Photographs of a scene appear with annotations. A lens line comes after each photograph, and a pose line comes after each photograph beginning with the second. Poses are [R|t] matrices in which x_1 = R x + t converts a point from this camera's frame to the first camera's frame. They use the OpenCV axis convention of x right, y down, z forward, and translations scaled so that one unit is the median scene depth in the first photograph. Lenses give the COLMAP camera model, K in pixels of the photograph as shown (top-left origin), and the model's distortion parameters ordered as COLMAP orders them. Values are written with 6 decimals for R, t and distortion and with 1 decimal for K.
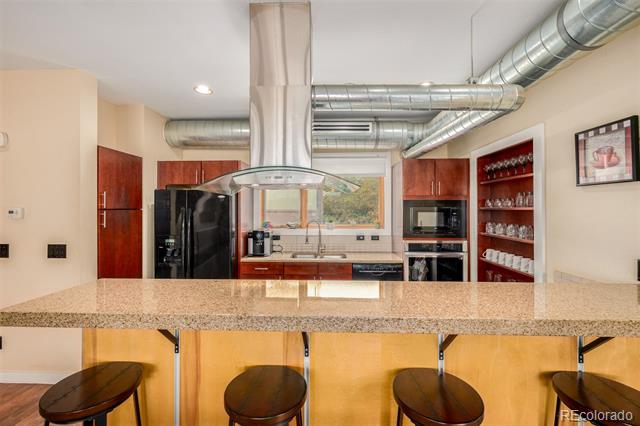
lens RADIAL K [[274.5, 0, 317.3], [0, 274.5, 208.0], [0, 0, 1]] dist [0.002628, 0.000376]
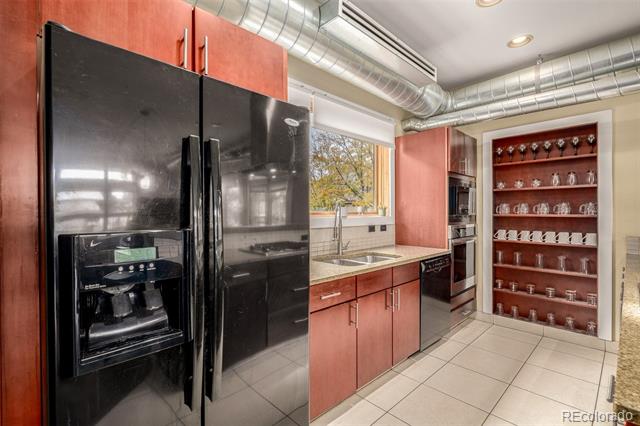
lens RADIAL K [[293.0, 0, 320.6], [0, 293.0, 213.1], [0, 0, 1]] dist [0.002455, 0.000446]
pose [[0.701381, -0.002360, 0.712783, -0.630192], [-0.003860, 0.999967, 0.007109, 0.081691], [-0.712776, -0.007738, 0.701349, 0.716527]]
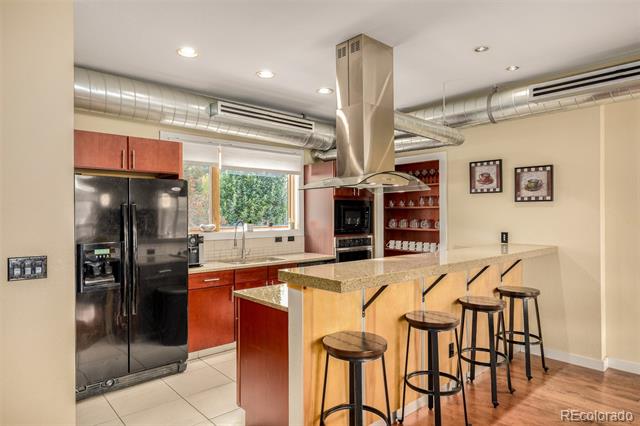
lens RADIAL K [[392.9, 0, 320.7], [0, 392.9, 211.3], [0, 0, 1]] dist [0.004909, -0.000187]
pose [[0.724134, 0.003471, 0.689651, -0.842427], [-0.001727, 0.999993, -0.003220, 0.023935], [-0.689658, 0.001141, 0.724135, -0.071284]]
